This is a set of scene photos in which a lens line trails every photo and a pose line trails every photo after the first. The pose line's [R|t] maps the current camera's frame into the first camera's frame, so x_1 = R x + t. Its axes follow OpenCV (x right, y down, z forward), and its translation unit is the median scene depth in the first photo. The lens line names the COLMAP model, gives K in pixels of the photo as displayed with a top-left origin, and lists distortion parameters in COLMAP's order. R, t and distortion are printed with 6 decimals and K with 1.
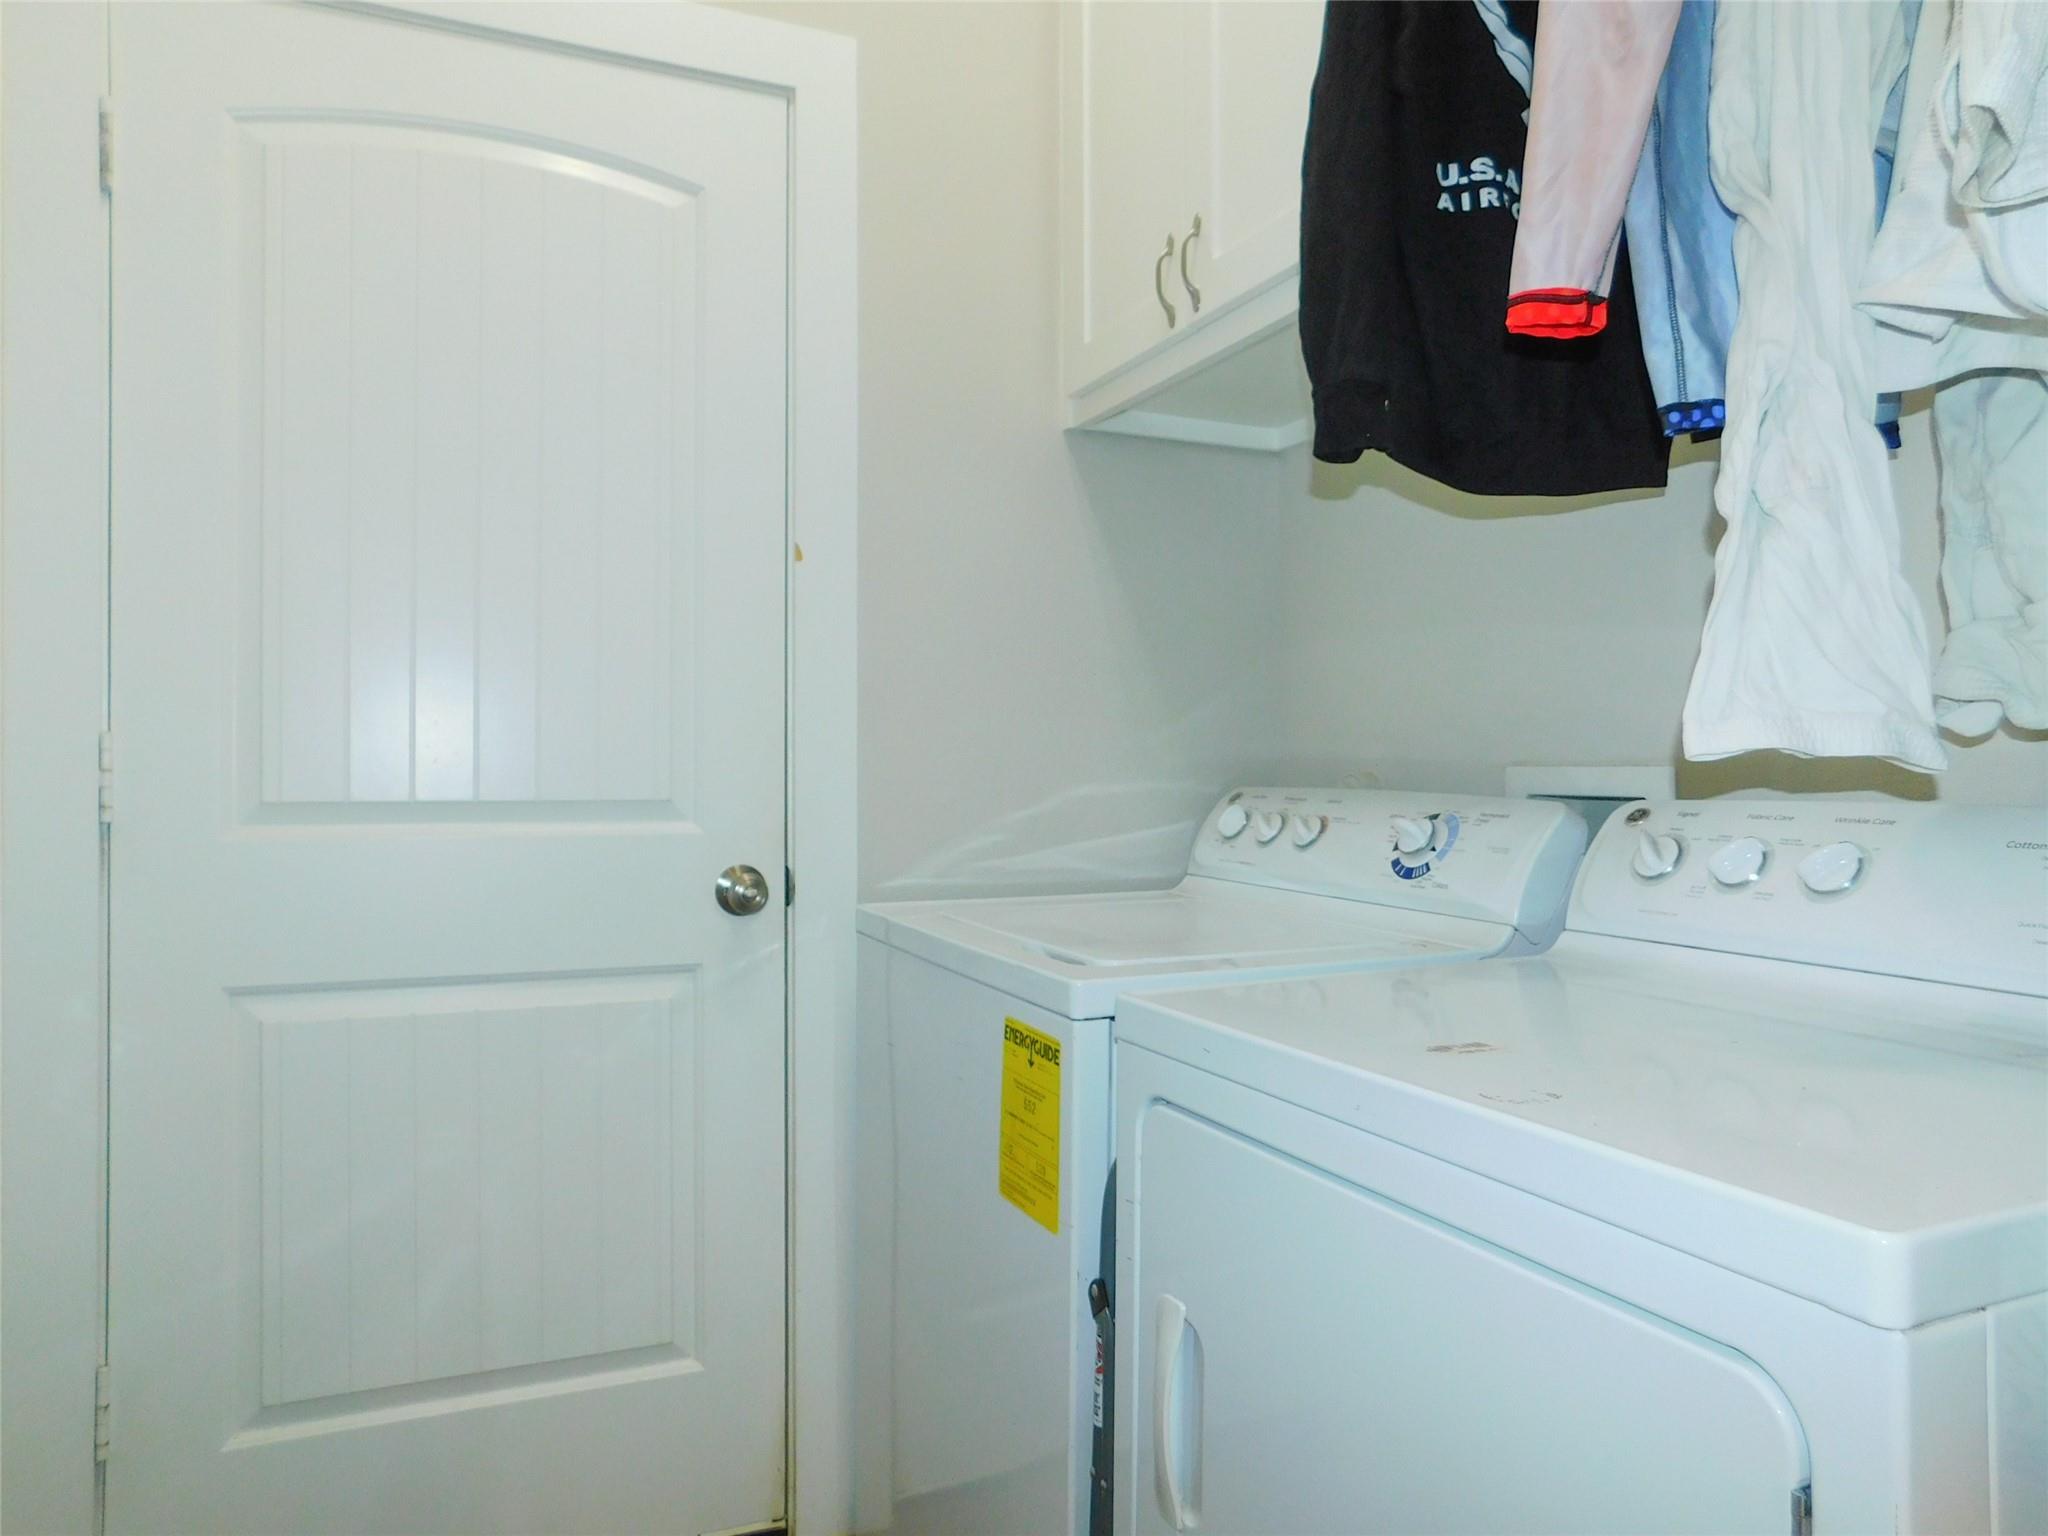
lens RADIAL K [[1349.6, 0, 1030.0], [0, 1349.6, 770.5], [0, 0, 1]] dist [-0.065185, 0.049223]
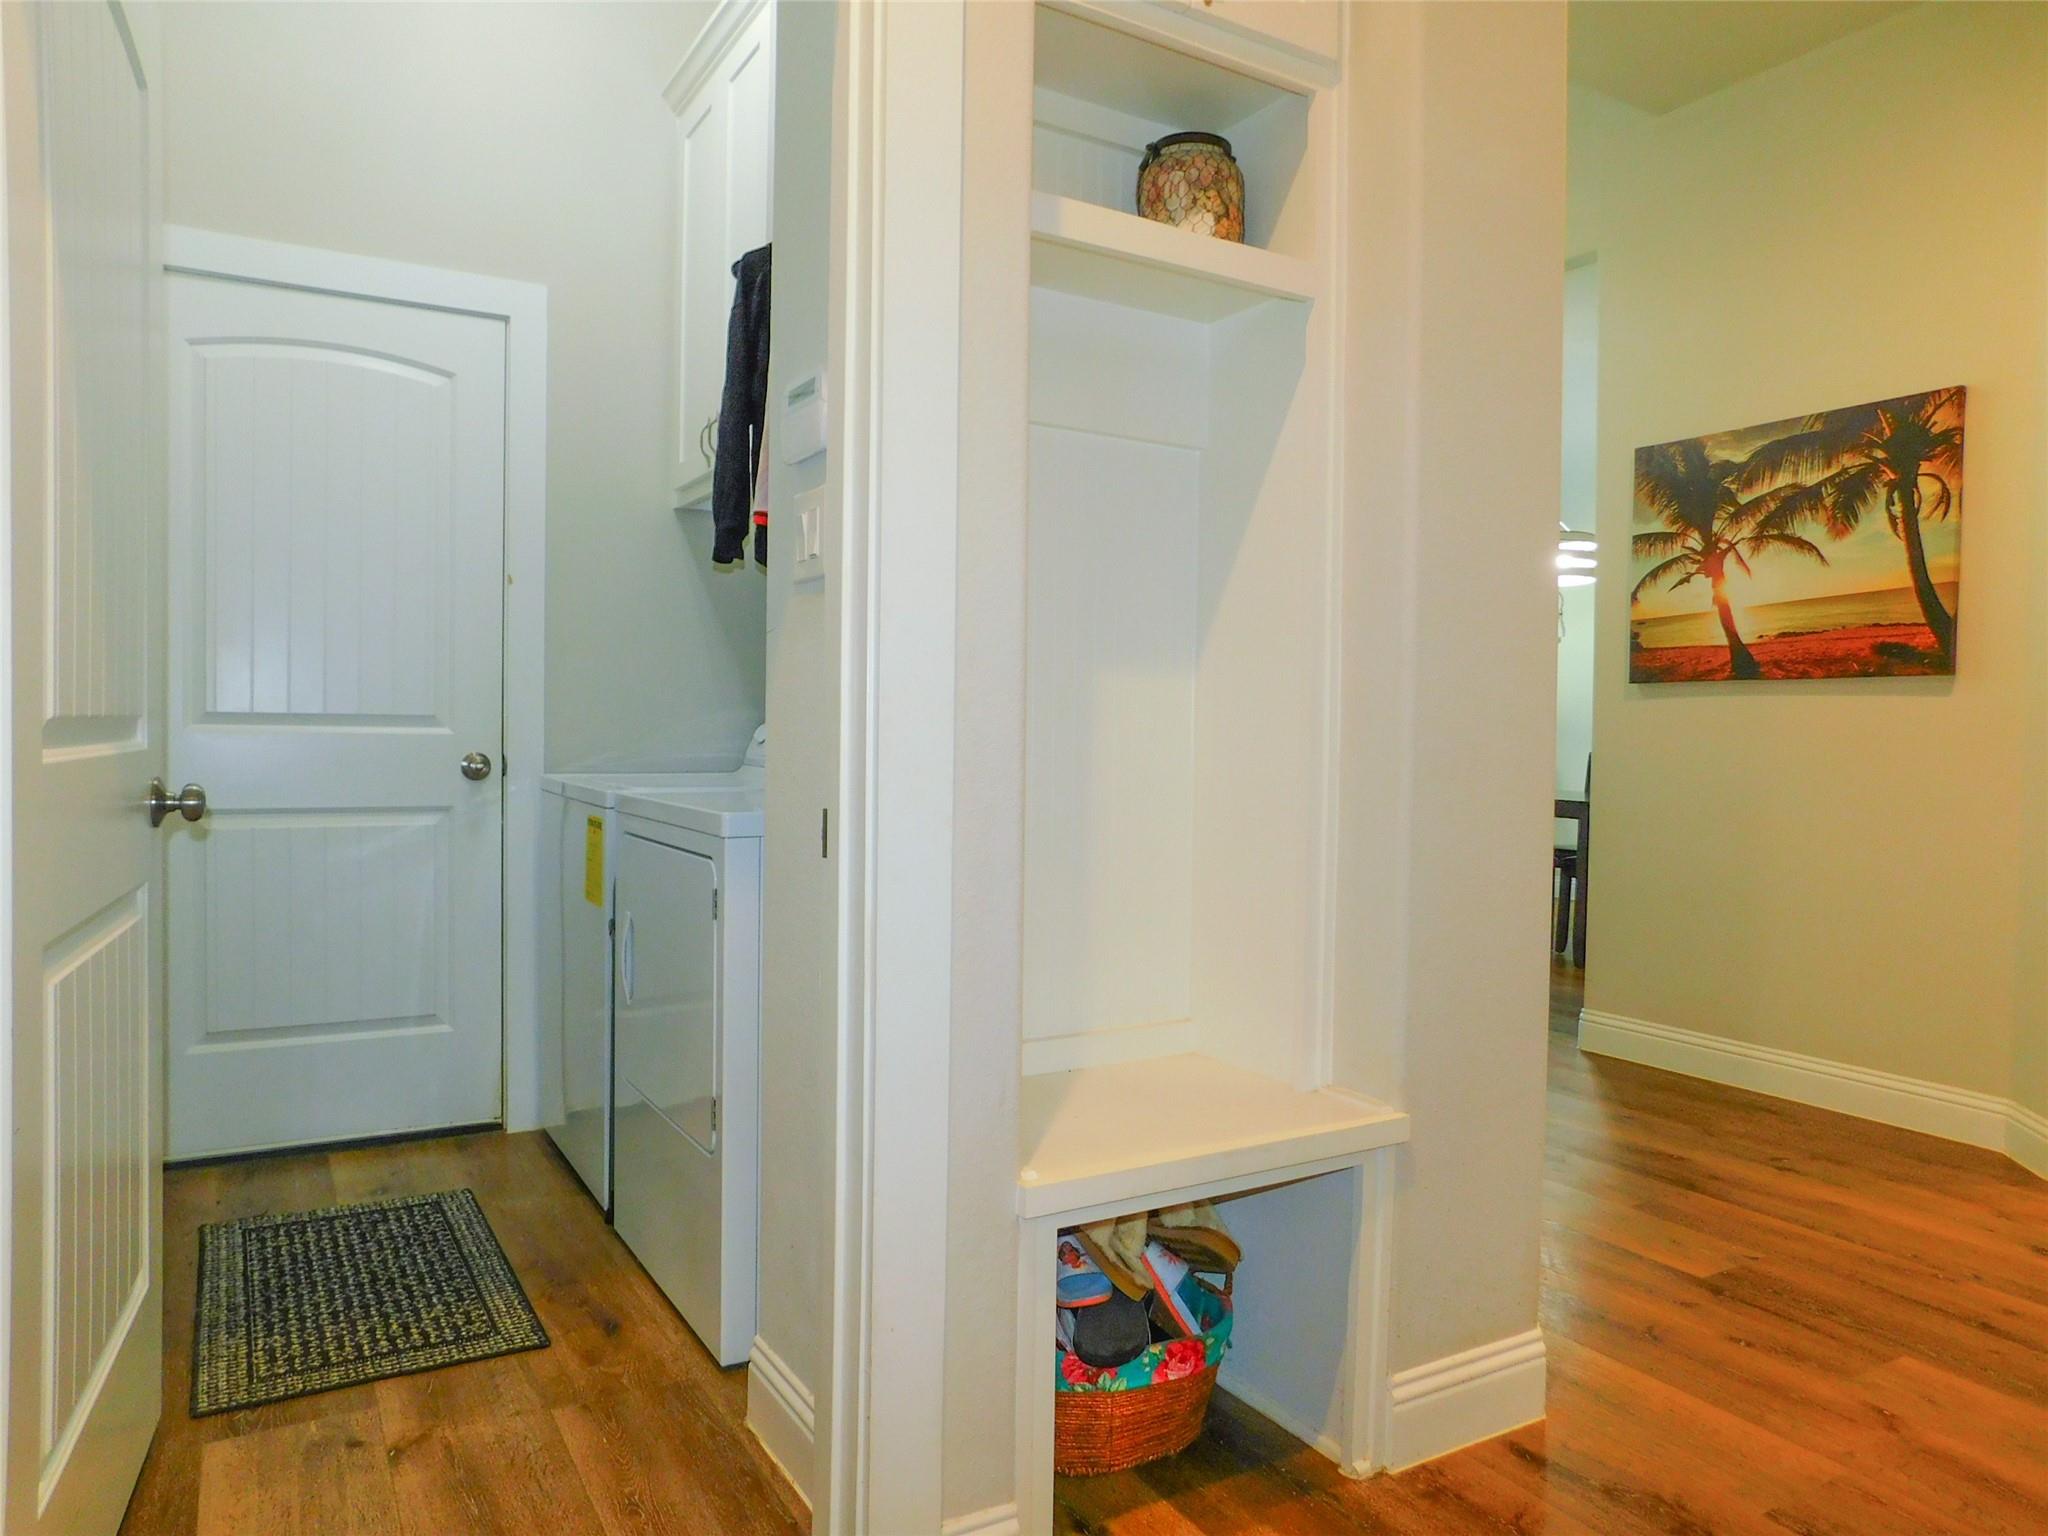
lens RADIAL K [[1349.6, 0, 1030.0], [0, 1349.6, 770.5], [0, 0, 1]] dist [-0.065185, 0.049223]
pose [[0.993579, 0.010190, 0.112681, 0.328247], [-0.013758, 0.999427, 0.030934, 0.029197], [-0.112301, -0.032285, 0.993150, -0.885645]]
